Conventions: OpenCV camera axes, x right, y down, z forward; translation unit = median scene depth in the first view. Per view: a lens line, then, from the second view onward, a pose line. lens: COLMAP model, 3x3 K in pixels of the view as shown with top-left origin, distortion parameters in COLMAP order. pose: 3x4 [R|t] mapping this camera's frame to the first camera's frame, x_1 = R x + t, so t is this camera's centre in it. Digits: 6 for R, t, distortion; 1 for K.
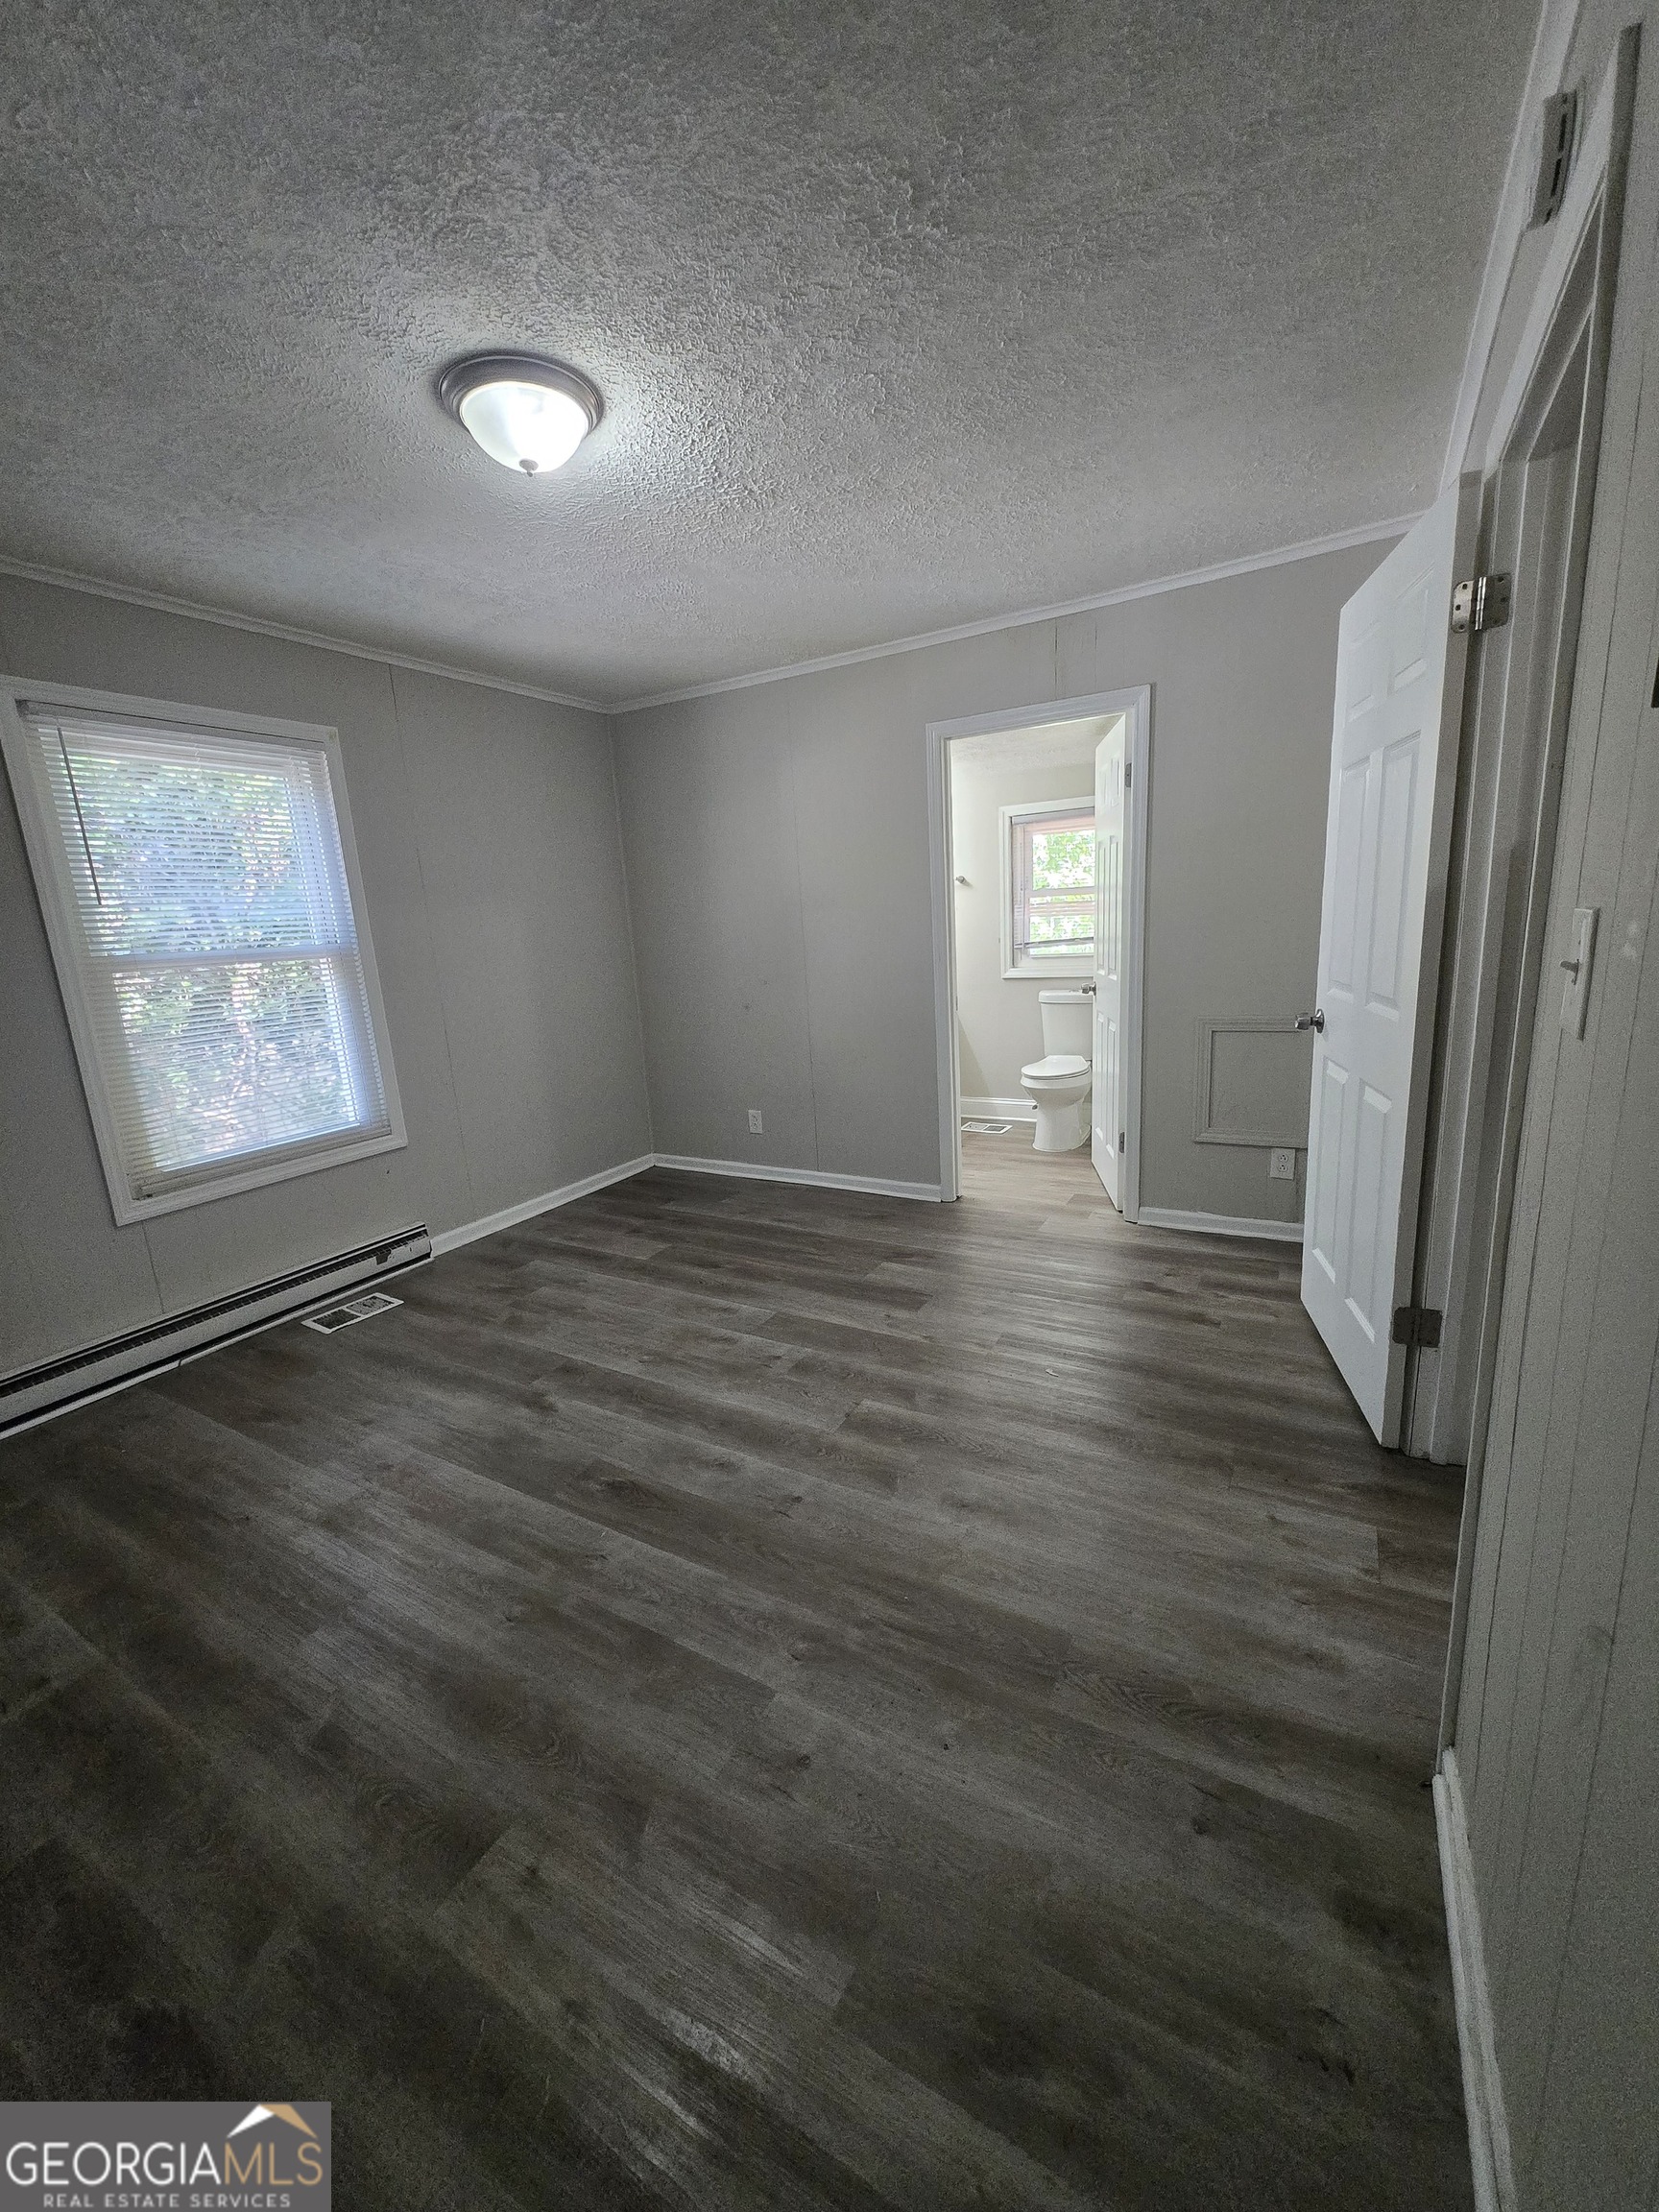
lens RADIAL K [[861.7, 0, 826.3], [0, 861.7, 1110.1], [0, 0, 1]] dist [0.000159, -0.001949]
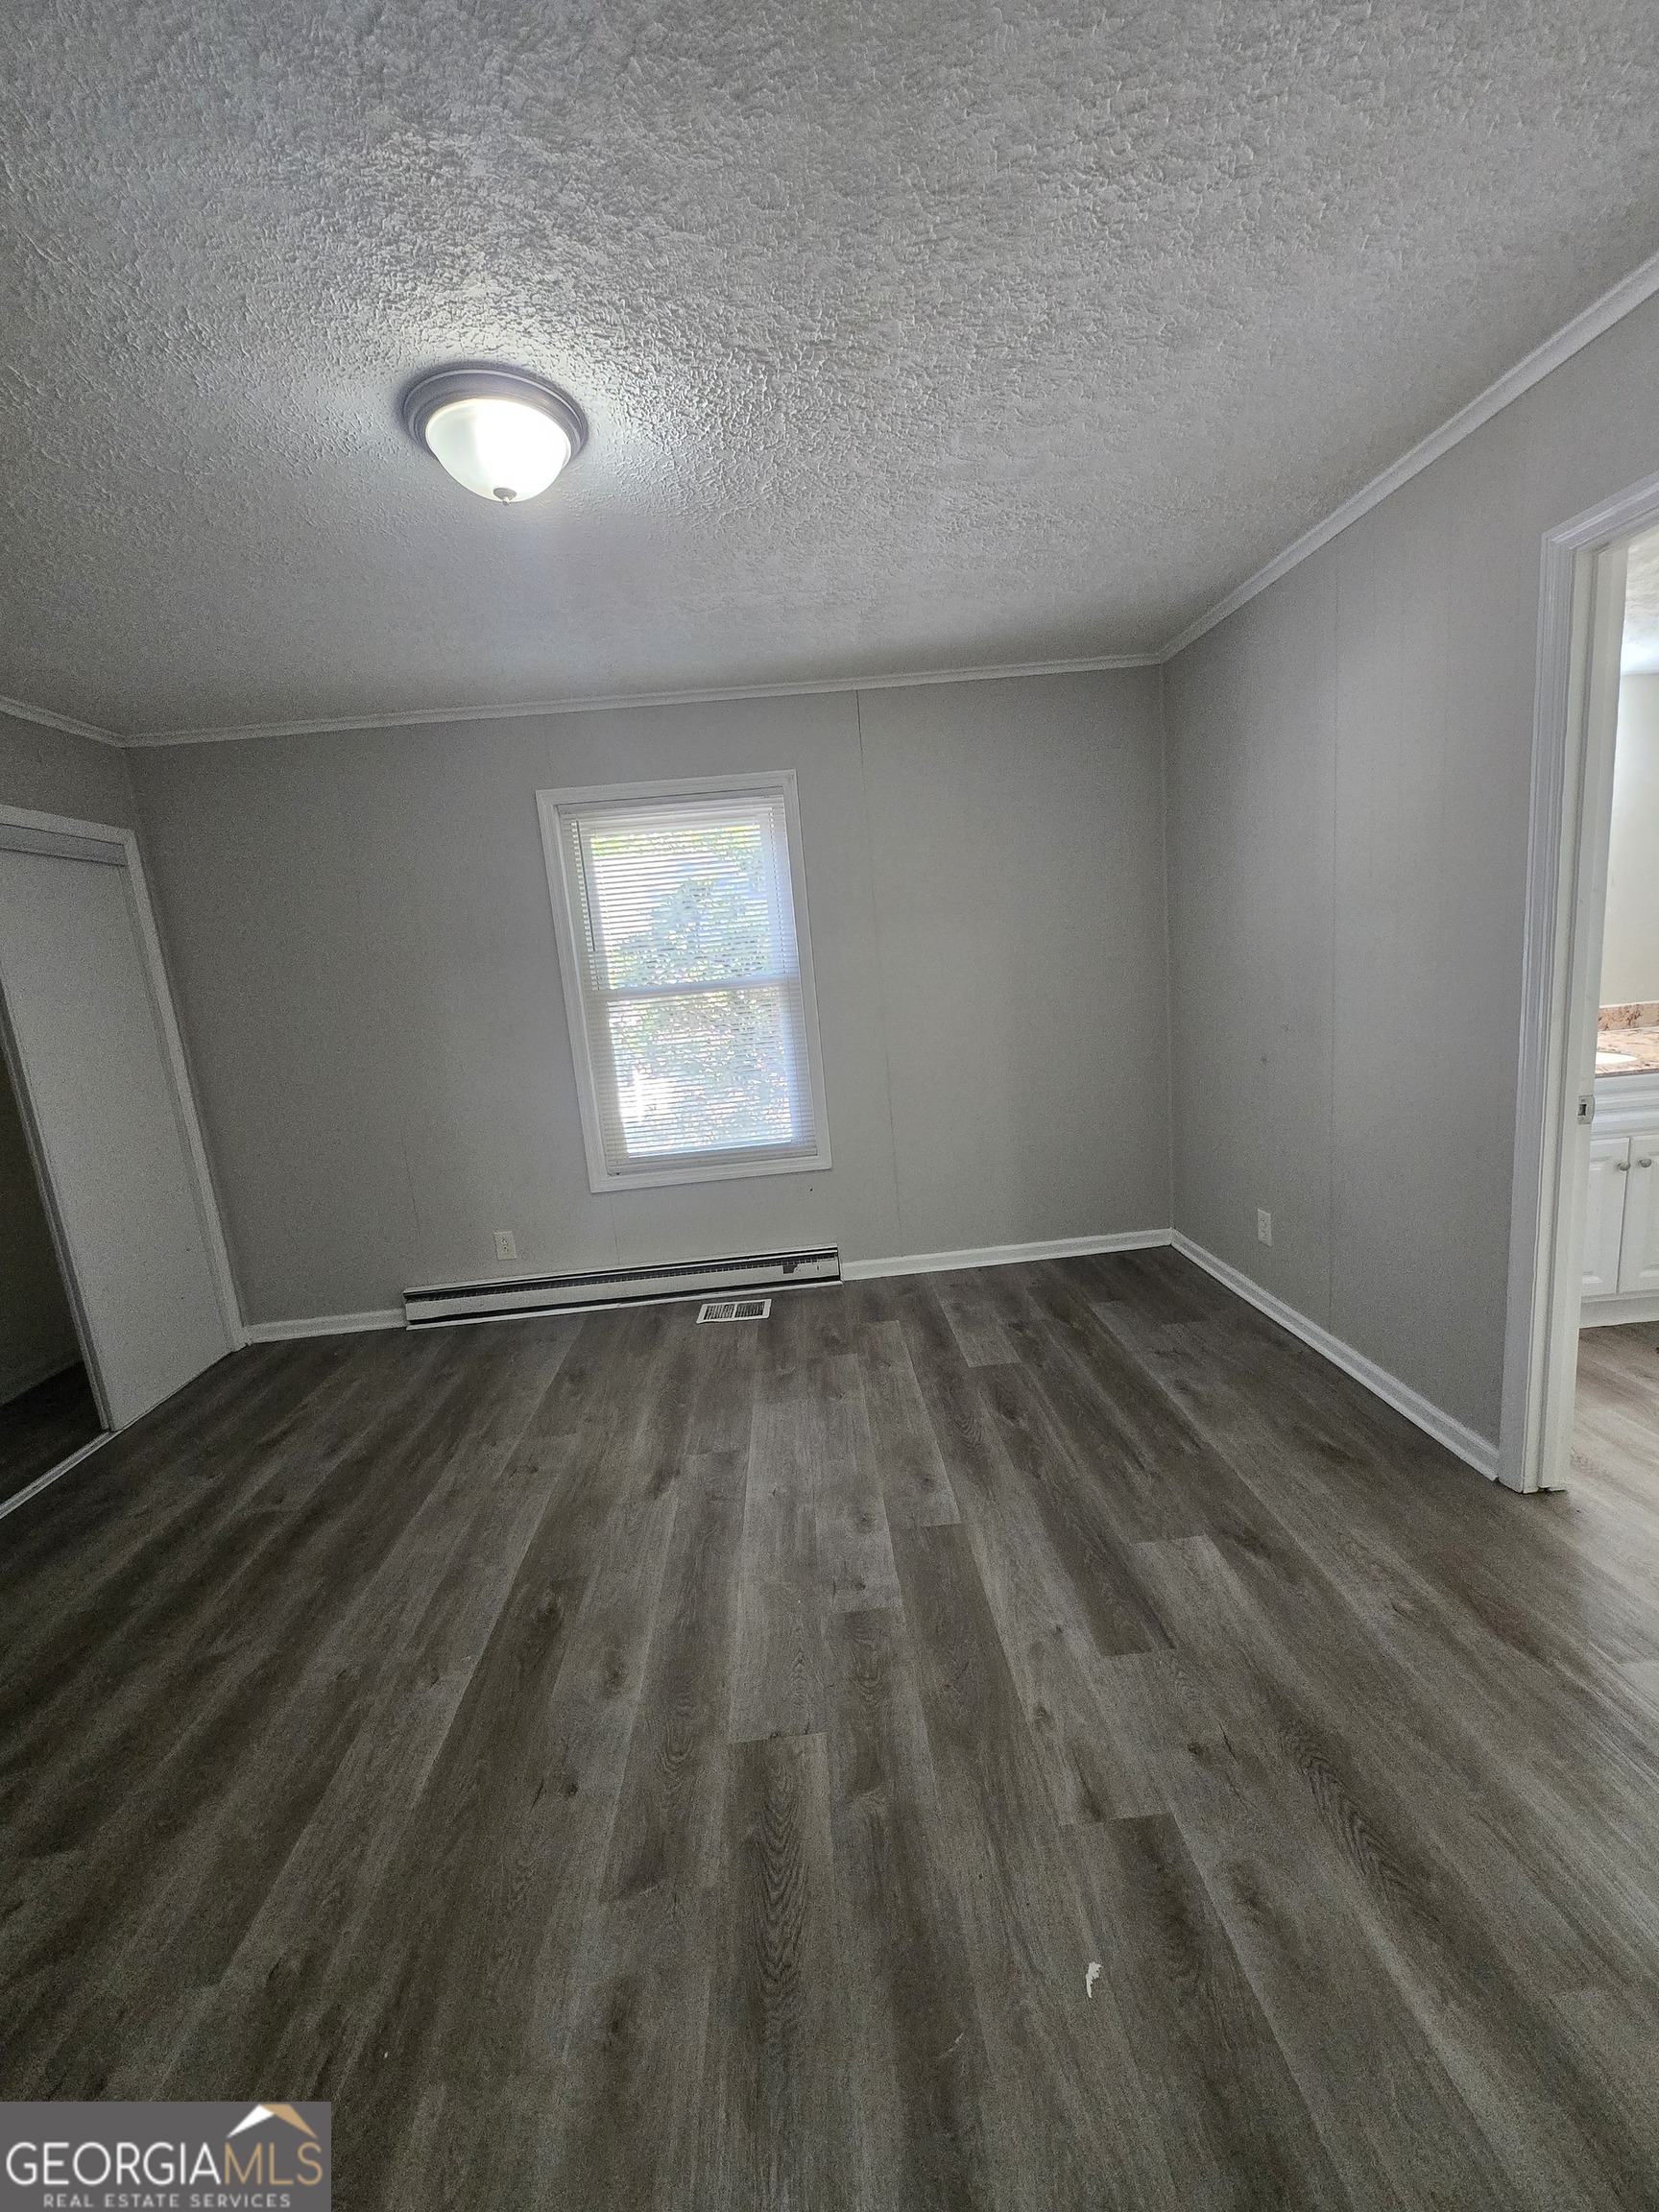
lens RADIAL K [[861.7, 0, 826.3], [0, 861.7, 1110.1], [0, 0, 1]] dist [0.000159, -0.001949]
pose [[0.548608, 0.153028, -0.821956, 0.375252], [-0.125956, 0.987014, 0.099690, -0.141201], [0.826538, 0.048840, 0.560759, 0.455653]]
